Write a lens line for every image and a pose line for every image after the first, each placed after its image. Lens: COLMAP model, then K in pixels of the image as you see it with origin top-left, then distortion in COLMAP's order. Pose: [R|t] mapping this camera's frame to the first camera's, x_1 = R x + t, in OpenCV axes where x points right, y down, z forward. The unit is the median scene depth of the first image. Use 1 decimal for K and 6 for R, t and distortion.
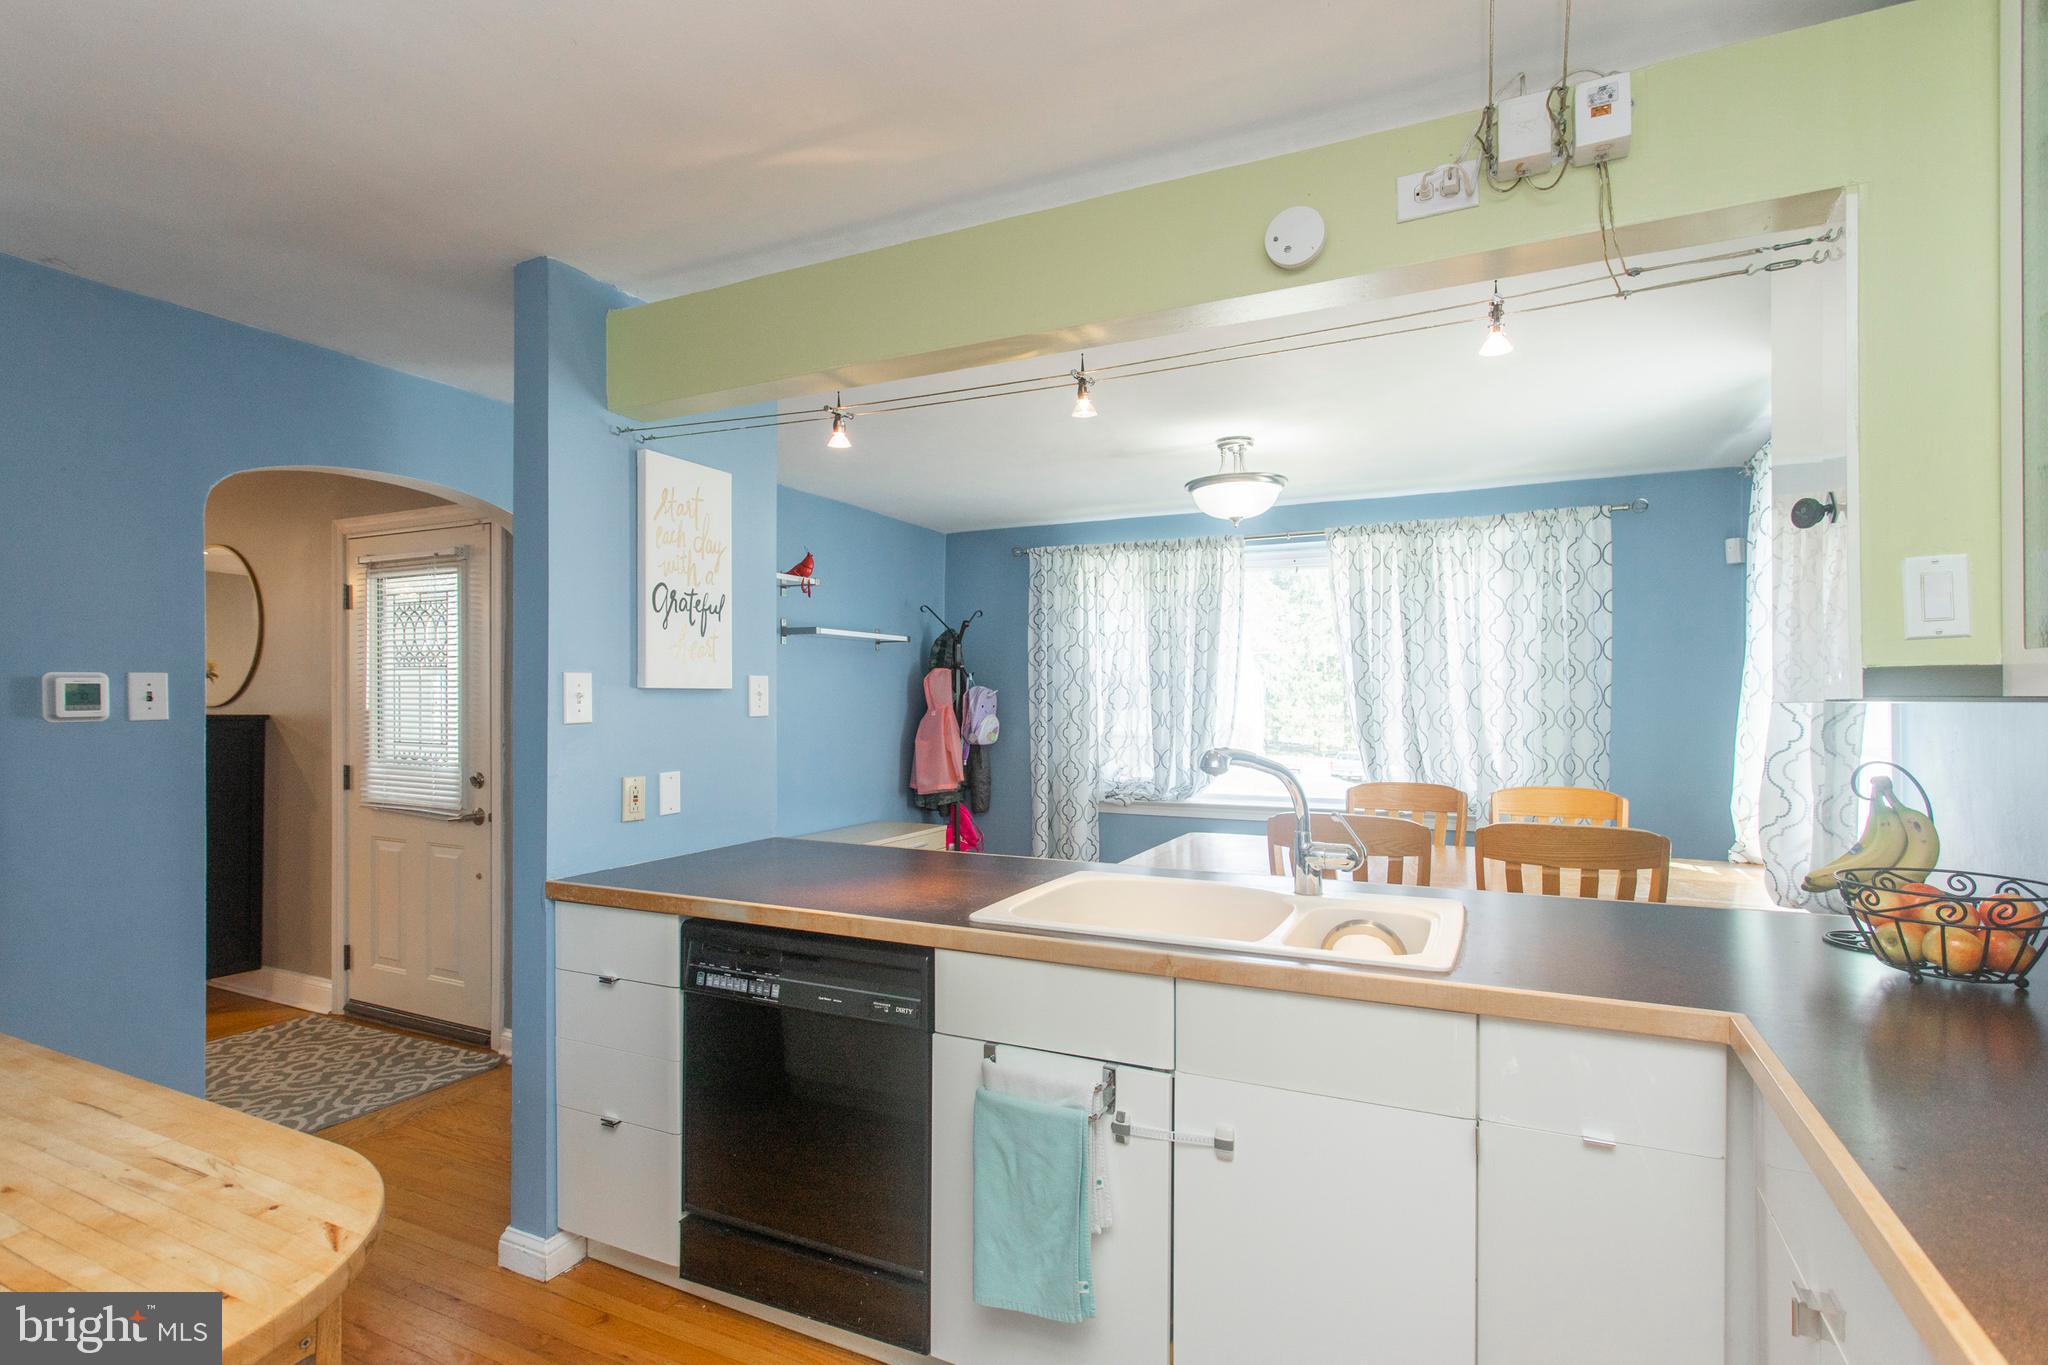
lens RADIAL K [[988.5, 0, 1023.4], [0, 988.5, 682.1], [0, 0, 1]] dist [-0.003170, 0.000041]
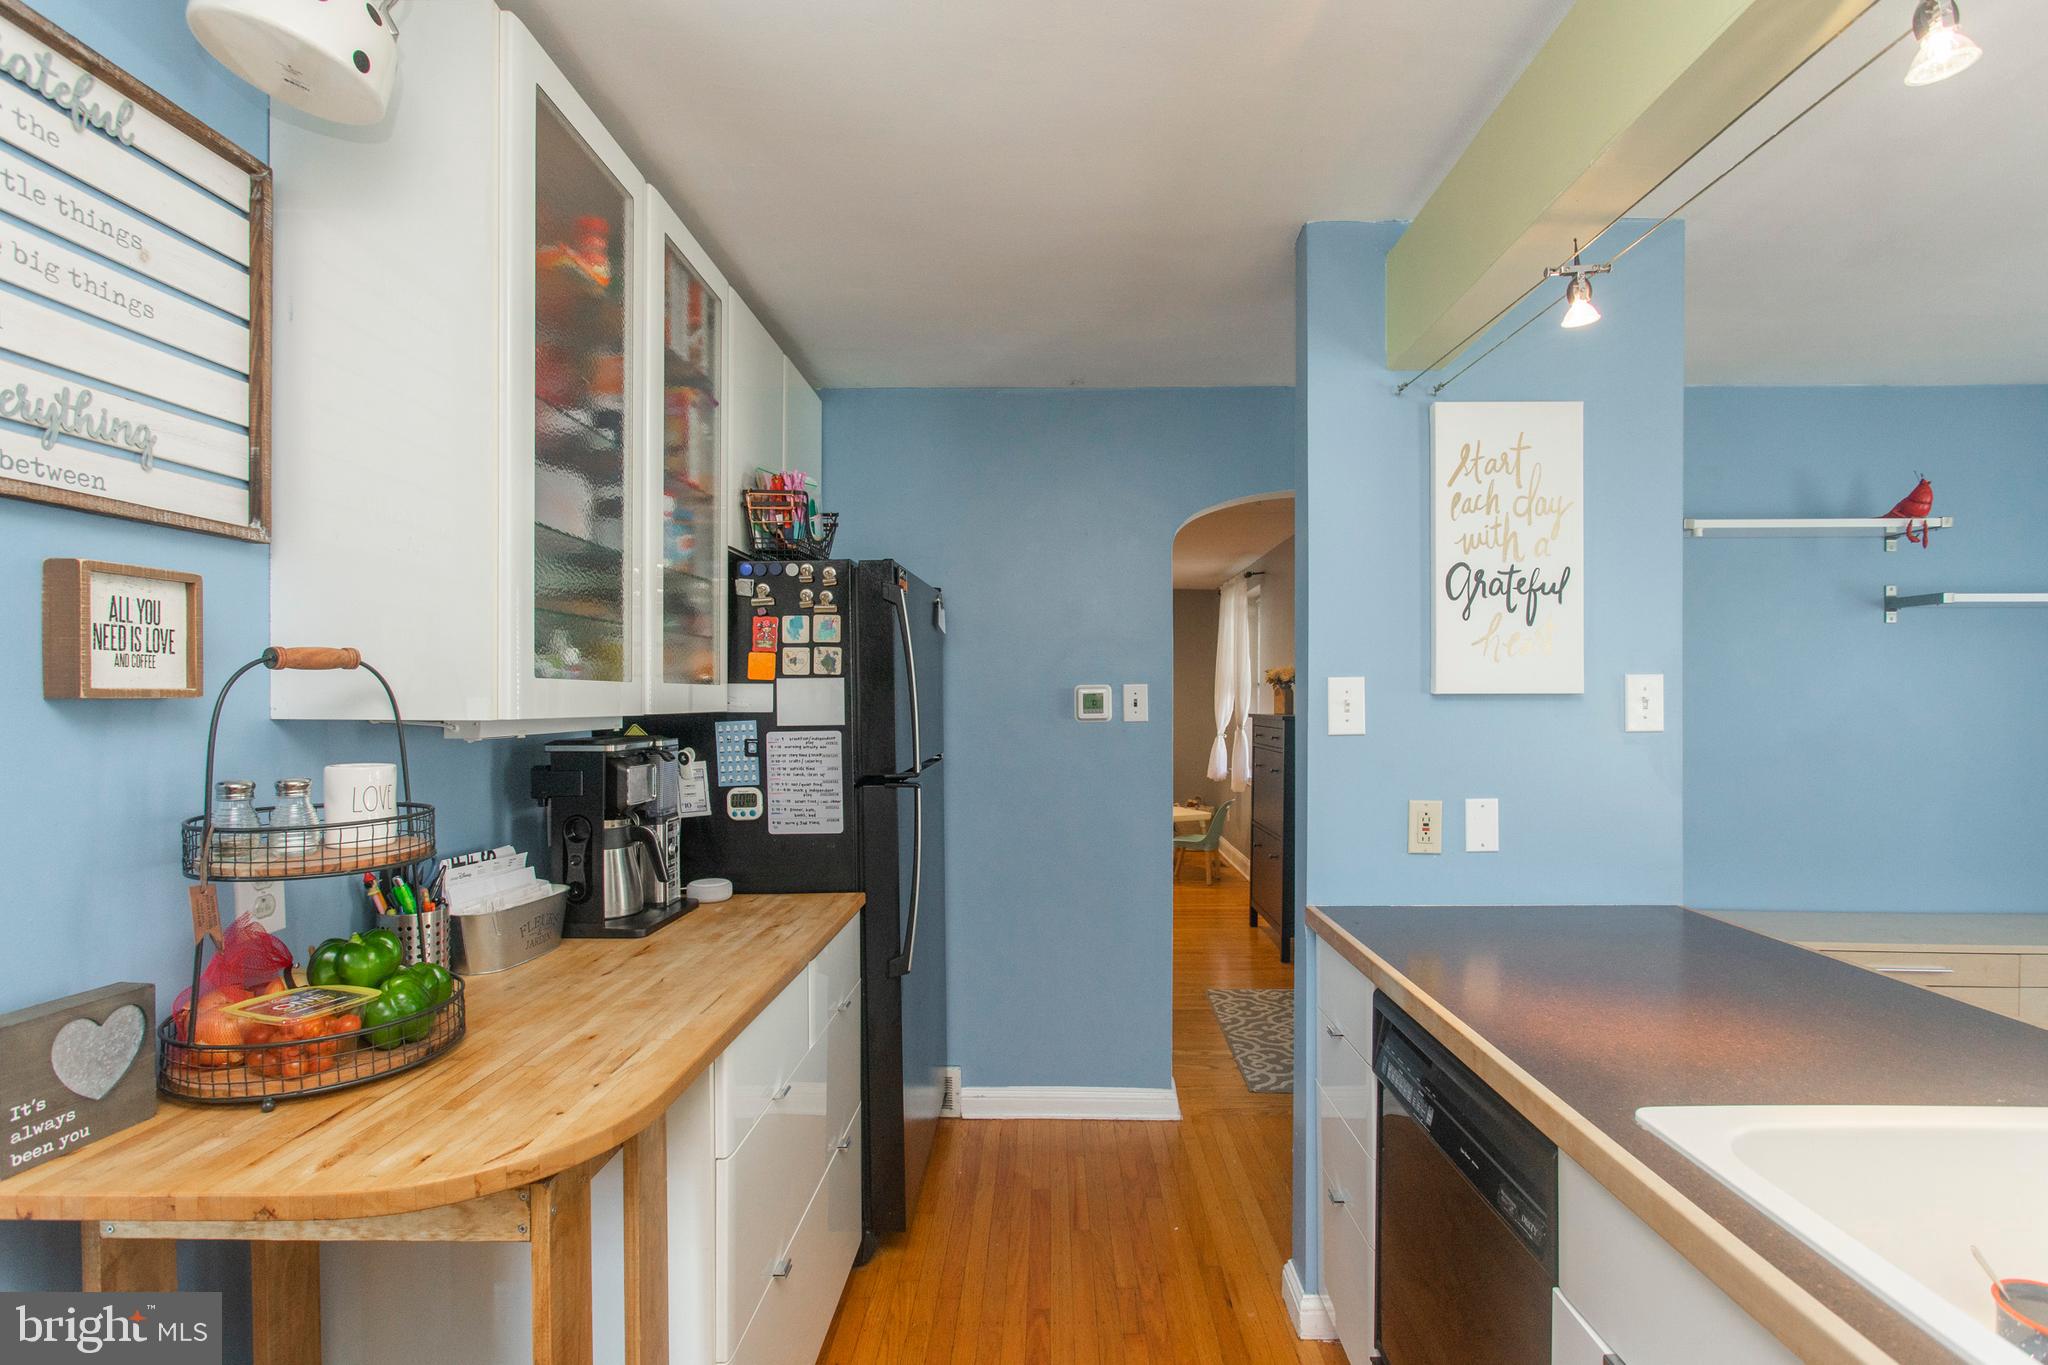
lens RADIAL K [[991.5, 0, 1034.1], [0, 991.5, 690.9], [0, 0, 1]] dist [-0.003277, -0.000265]
pose [[0.421494, -0.009465, -0.906782, 0.216499], [0.016284, 0.999863, -0.002867, 0.000608], [0.906685, -0.013558, 0.421591, 0.336790]]
